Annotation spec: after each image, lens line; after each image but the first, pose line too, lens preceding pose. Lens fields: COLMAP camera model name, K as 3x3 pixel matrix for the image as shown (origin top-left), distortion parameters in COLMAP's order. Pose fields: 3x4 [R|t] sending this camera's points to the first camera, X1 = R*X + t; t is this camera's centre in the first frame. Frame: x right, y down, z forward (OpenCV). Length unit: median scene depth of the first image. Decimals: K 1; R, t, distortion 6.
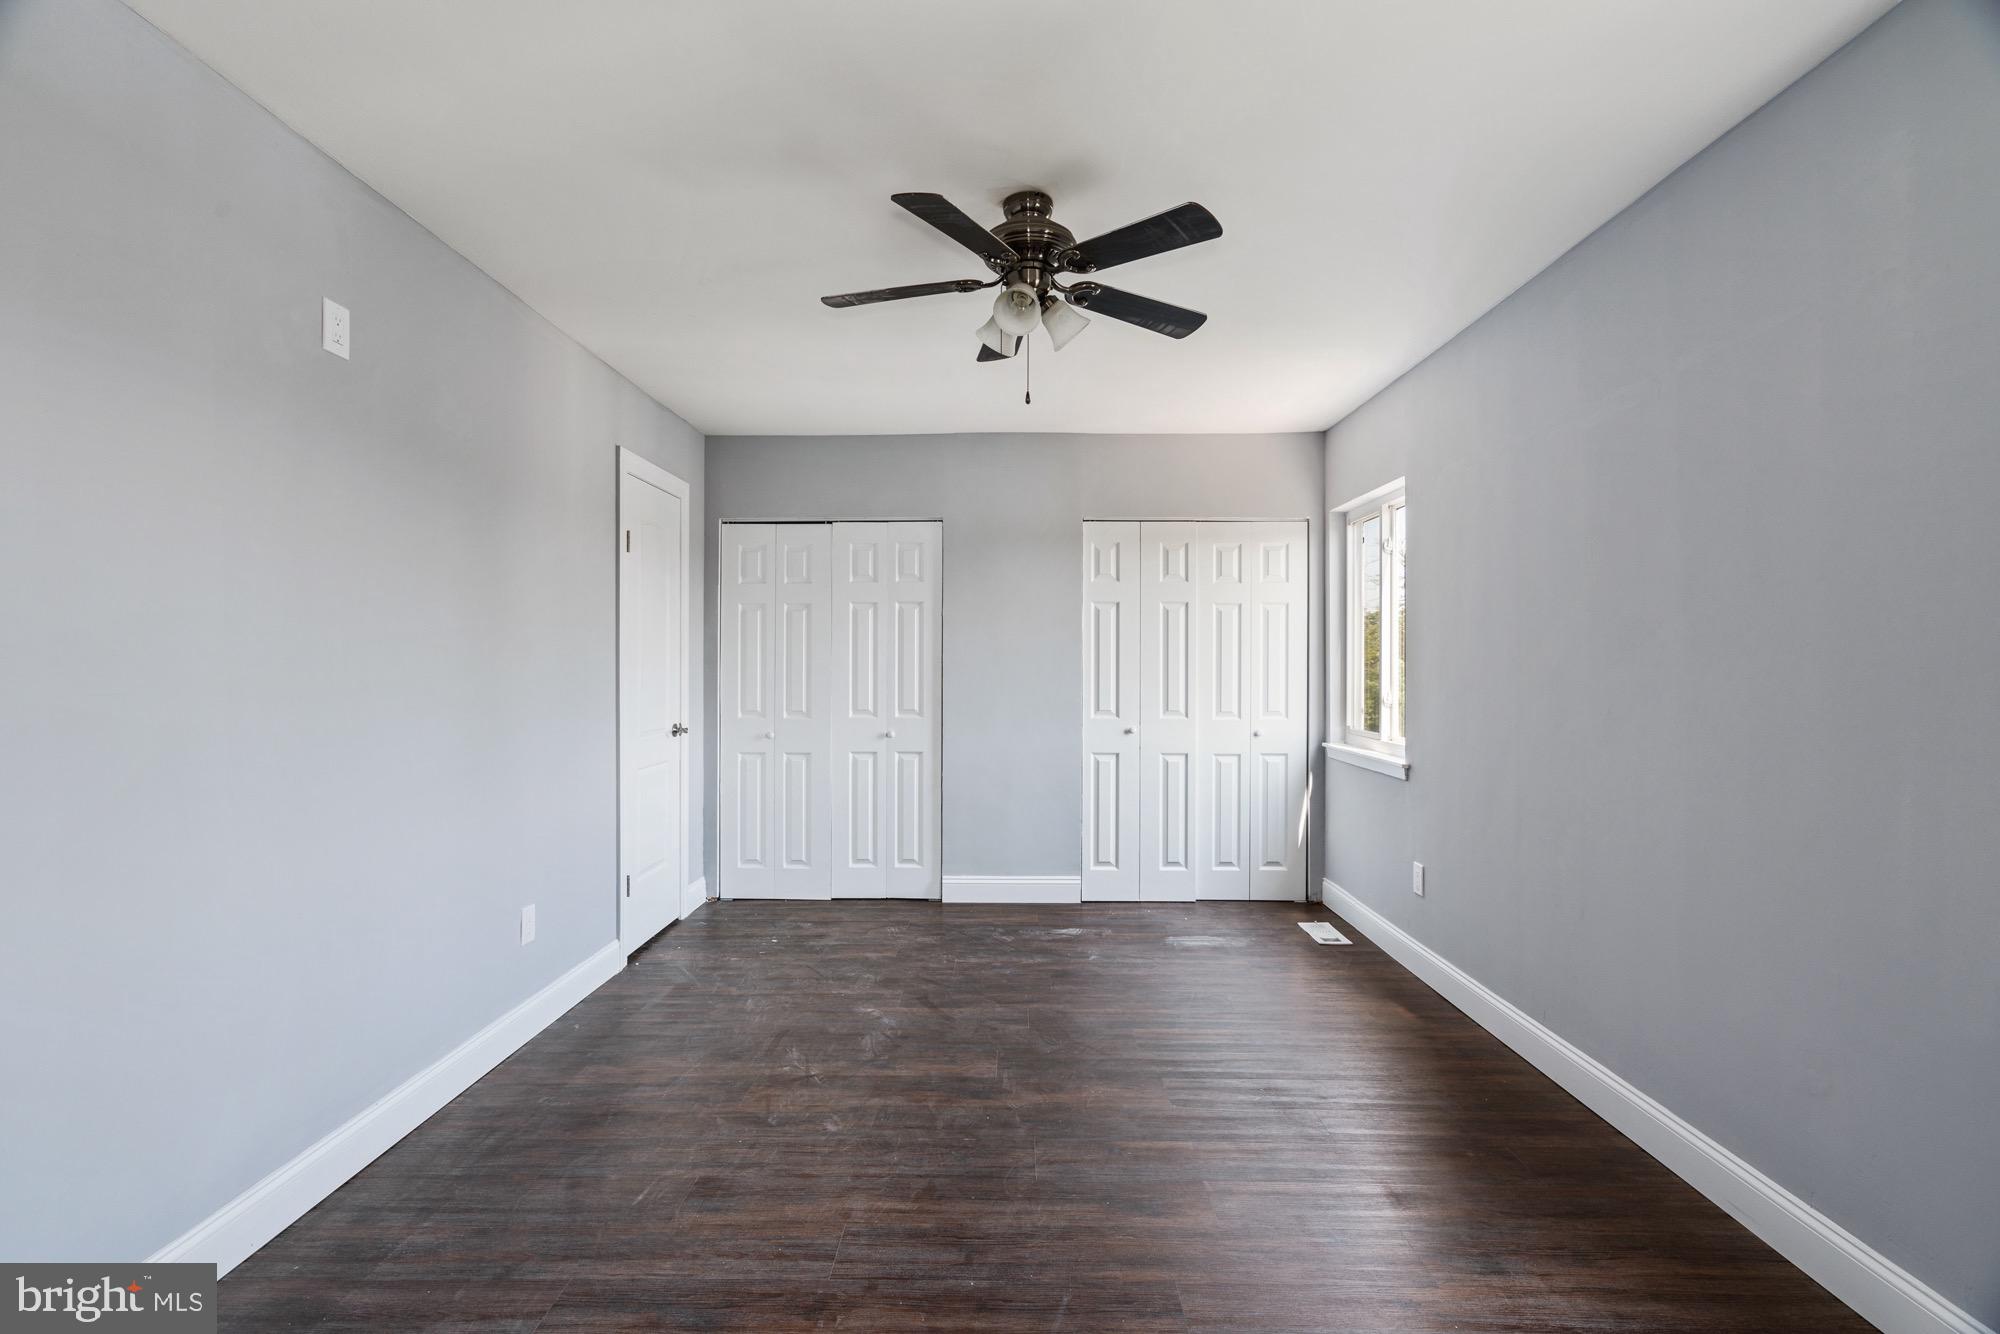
lens RADIAL K [[901.9, 0, 1000.2], [0, 901.9, 671.0], [0, 0, 1]] dist [-0.004352, 0.002347]
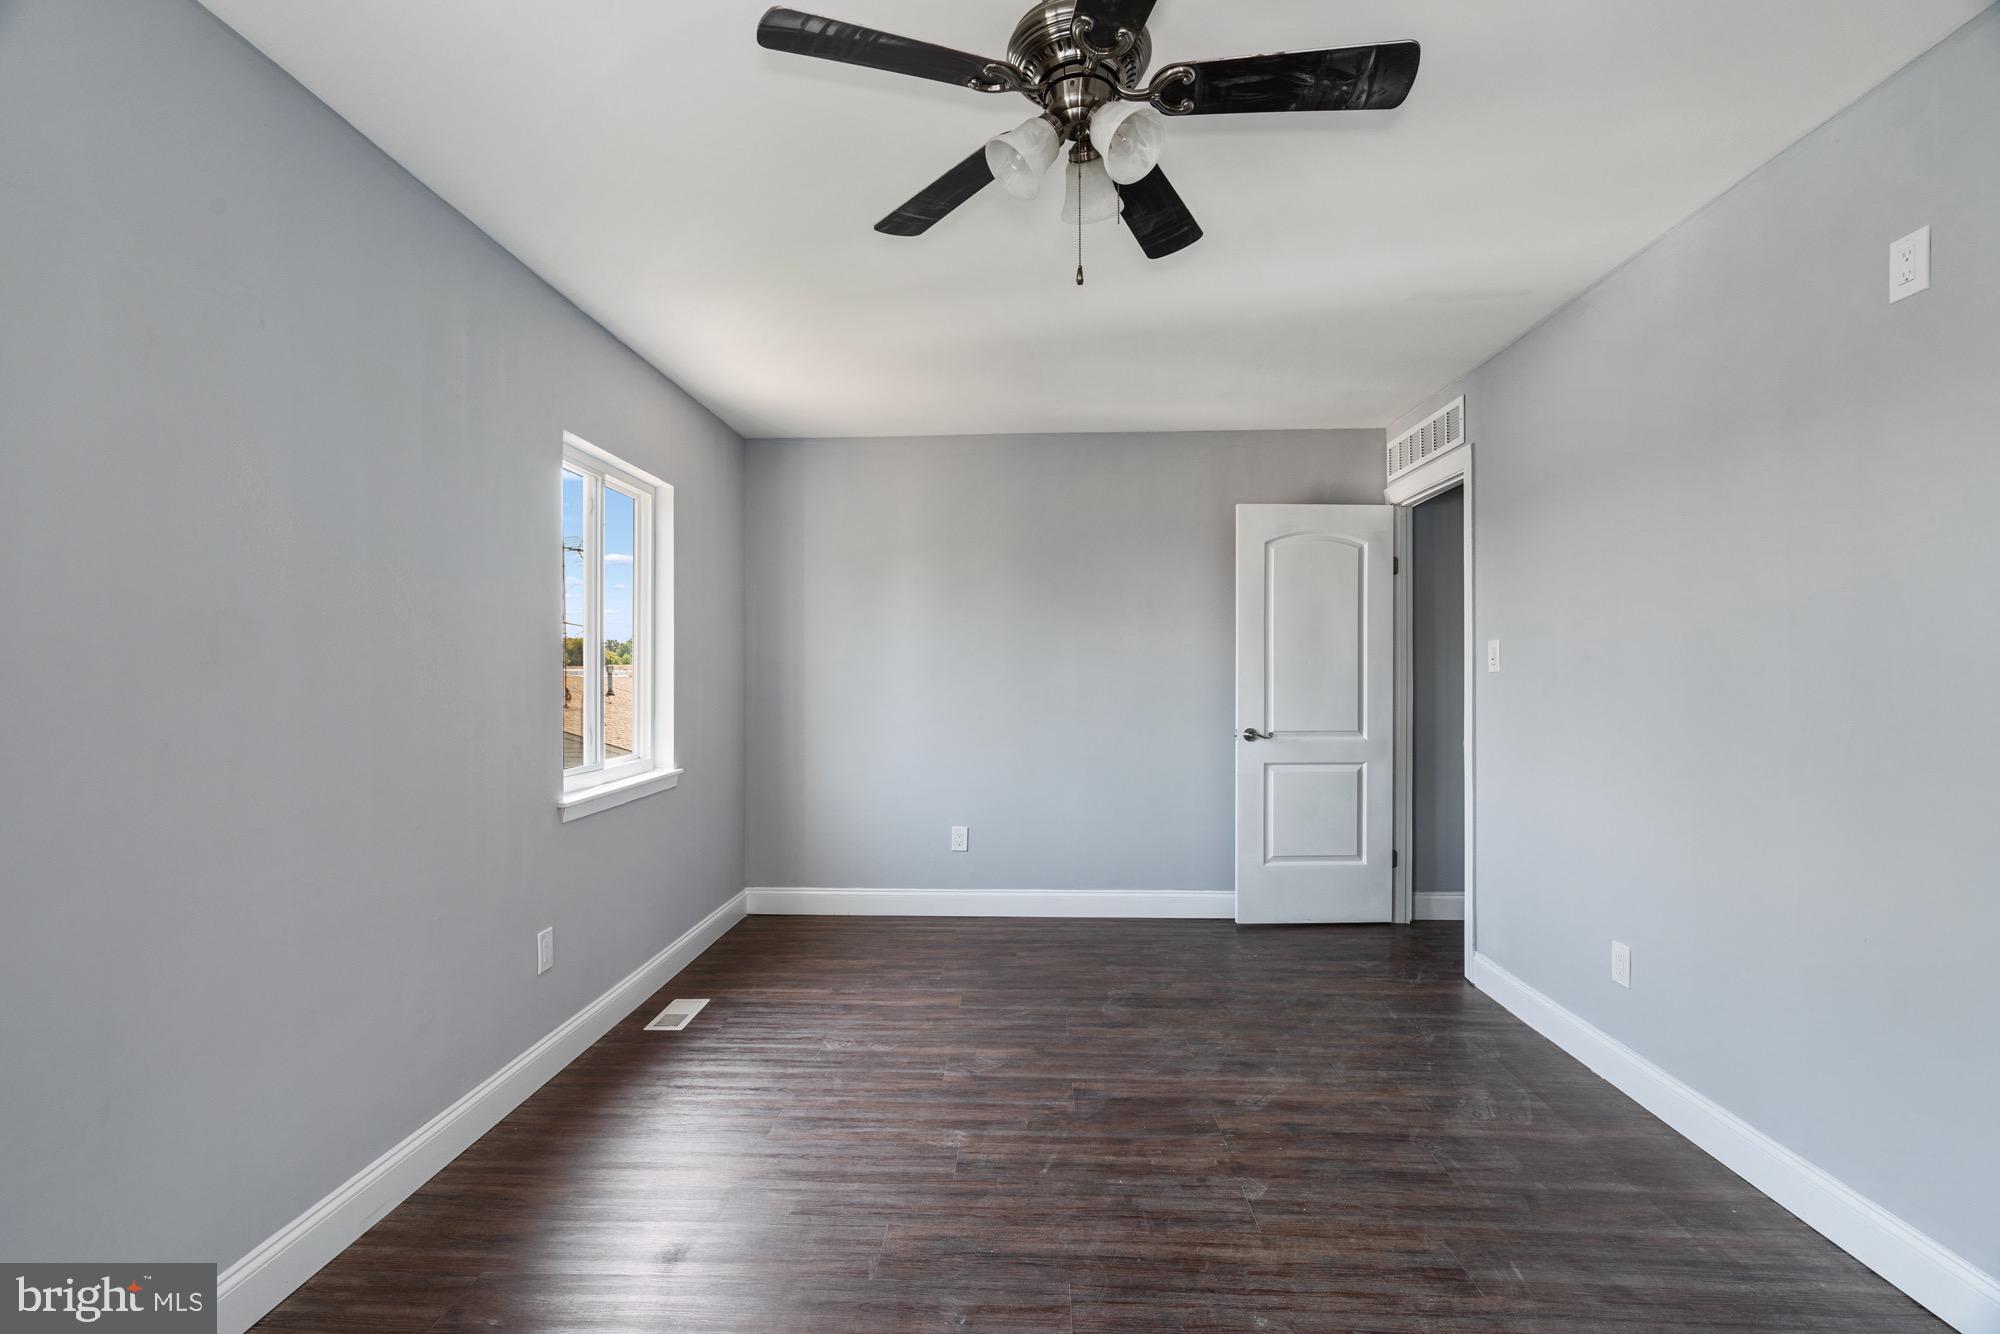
lens RADIAL K [[901.9, 0, 993.1], [0, 901.9, 665.7], [0, 0, 1]] dist [-0.004352, 0.002347]
pose [[-0.999411, 0.005040, 0.033937, 0.040432], [0.004660, 0.999926, -0.011269, -0.002103], [-0.033992, -0.011104, -0.999360, 0.933849]]
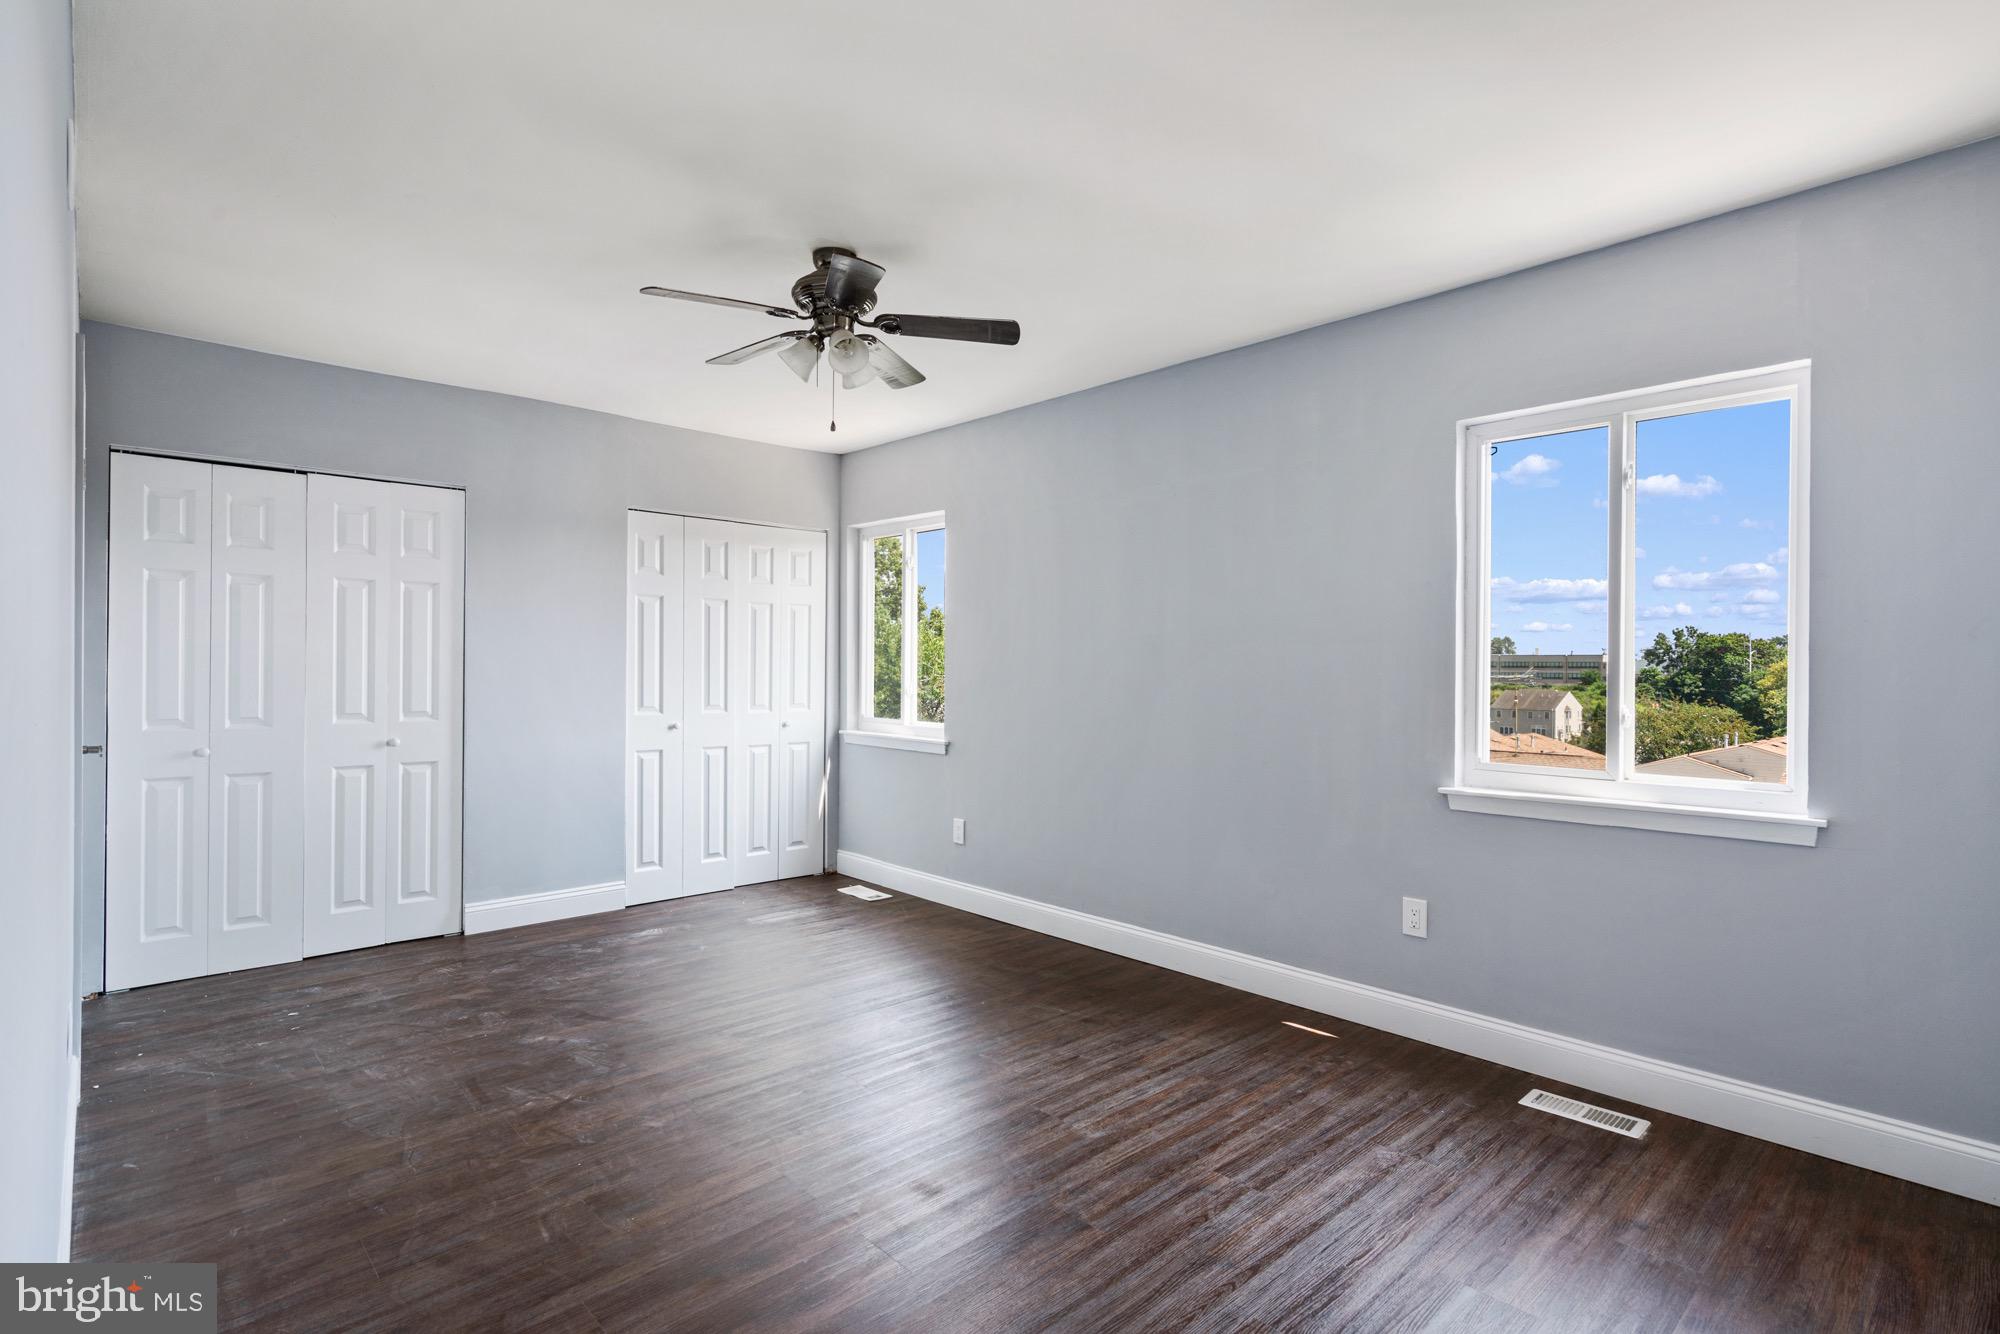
lens RADIAL K [[974.9, 0, 999.4], [0, 974.9, 676.0], [0, 0, 1]] dist [0.002497, 0.001450]
pose [[0.716257, -0.002729, 0.697831, -0.373114], [-0.004018, 0.999960, 0.008034, 0.000725], [-0.697825, -0.008558, 0.716217, -0.018441]]
